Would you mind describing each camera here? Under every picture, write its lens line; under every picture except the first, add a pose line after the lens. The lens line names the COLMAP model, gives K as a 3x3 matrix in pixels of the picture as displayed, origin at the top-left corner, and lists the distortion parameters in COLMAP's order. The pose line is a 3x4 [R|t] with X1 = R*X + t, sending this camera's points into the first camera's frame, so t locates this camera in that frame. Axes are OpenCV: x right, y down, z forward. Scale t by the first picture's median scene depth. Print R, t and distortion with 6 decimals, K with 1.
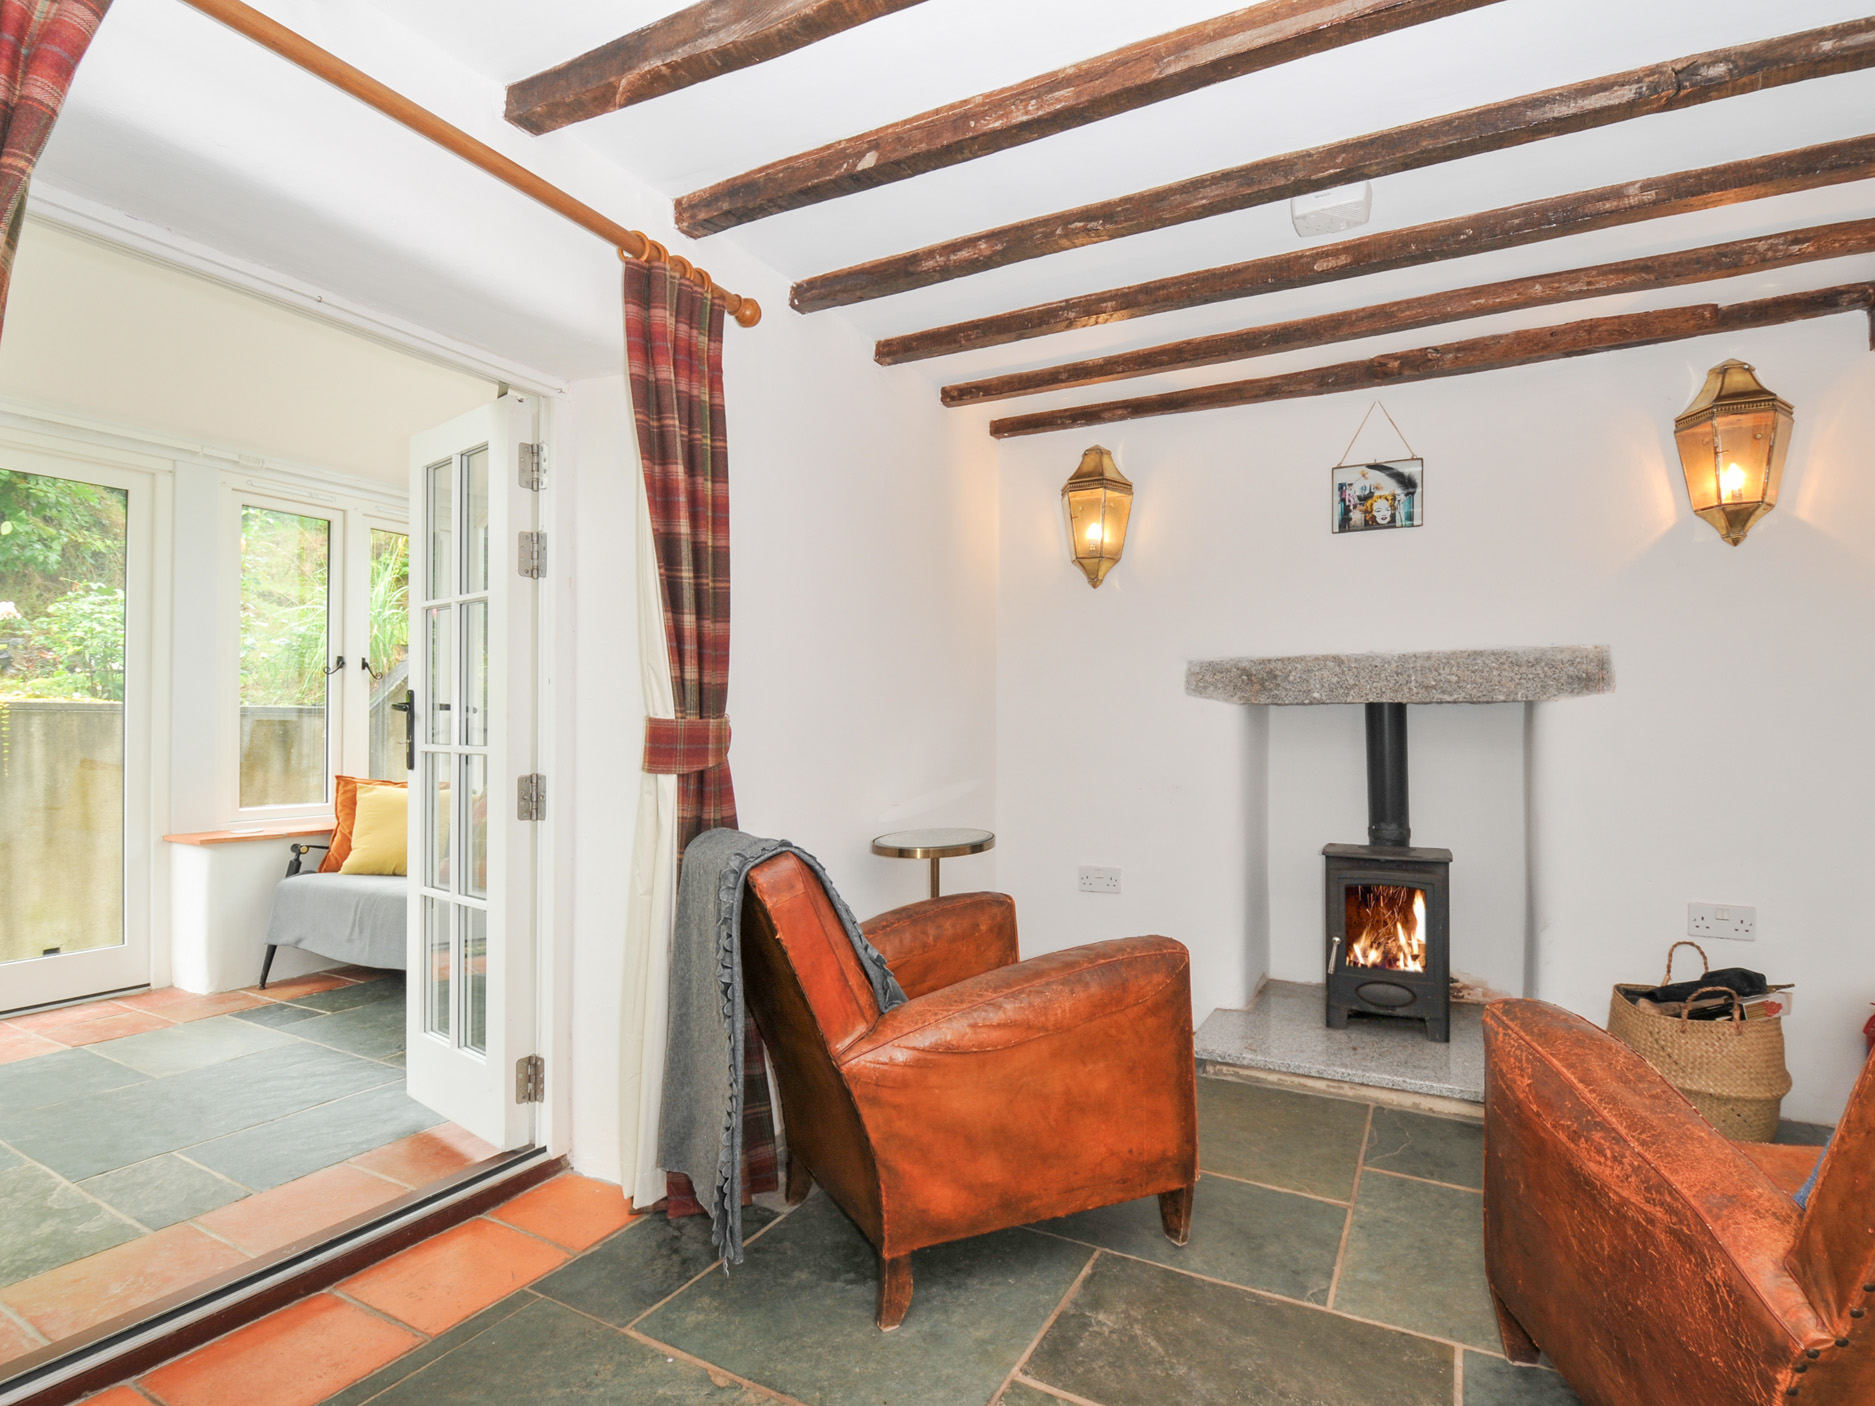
lens RADIAL K [[952.4, 0, 920.0], [0, 952.4, 716.0], [0, 0, 1]] dist [0.019314, -0.028403]
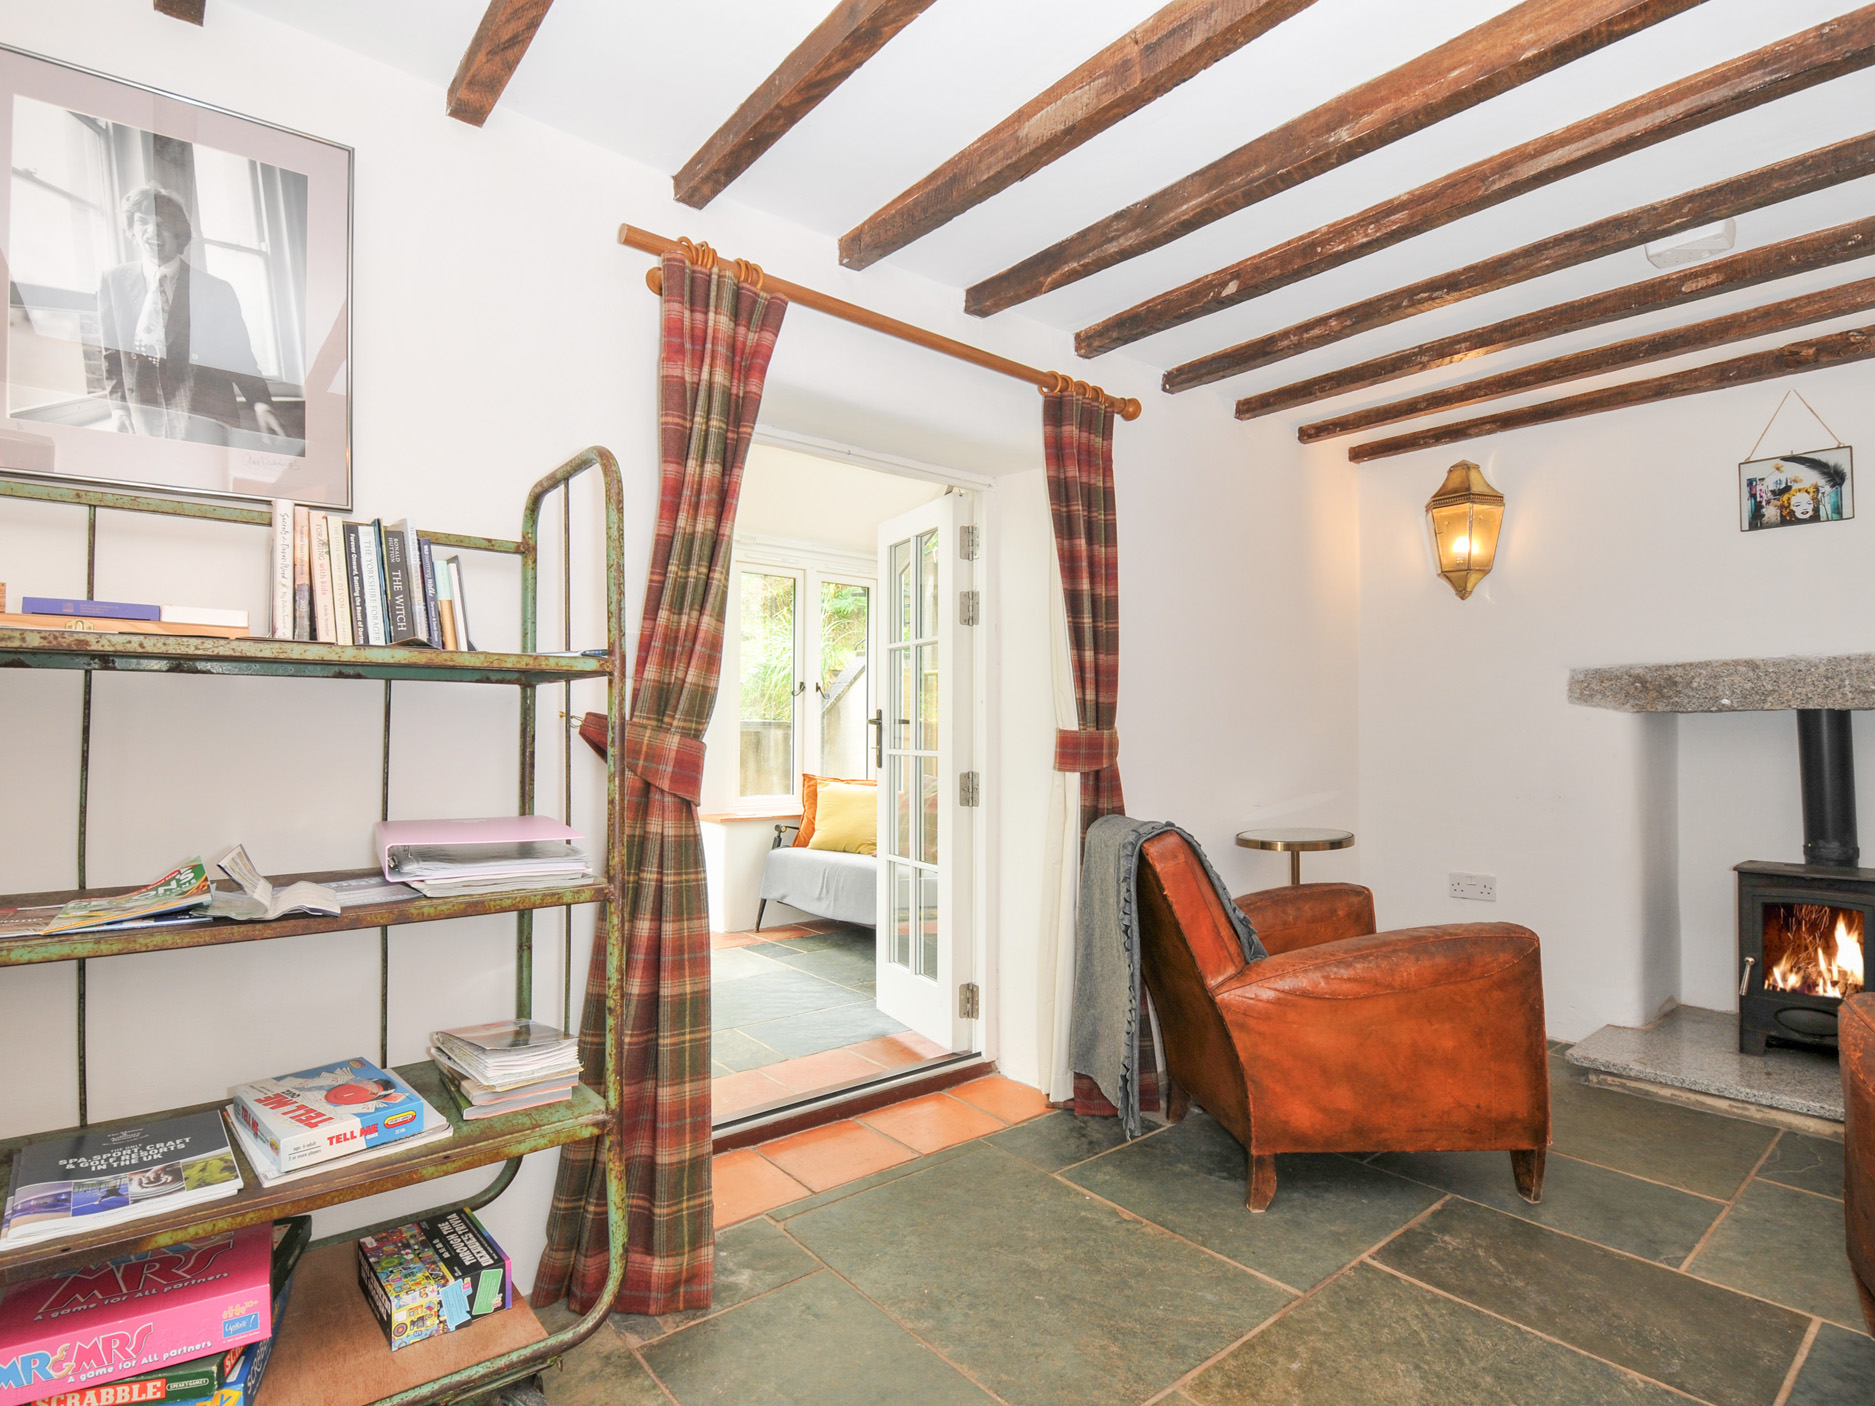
lens RADIAL K [[952.4, 0, 920.0], [0, 952.4, 716.0], [0, 0, 1]] dist [0.019314, -0.028403]
pose [[0.934362, -0.008613, -0.356221, 0.006081], [0.005217, 0.999931, -0.010493, -0.003550], [0.356287, 0.007946, 0.934343, -0.273979]]
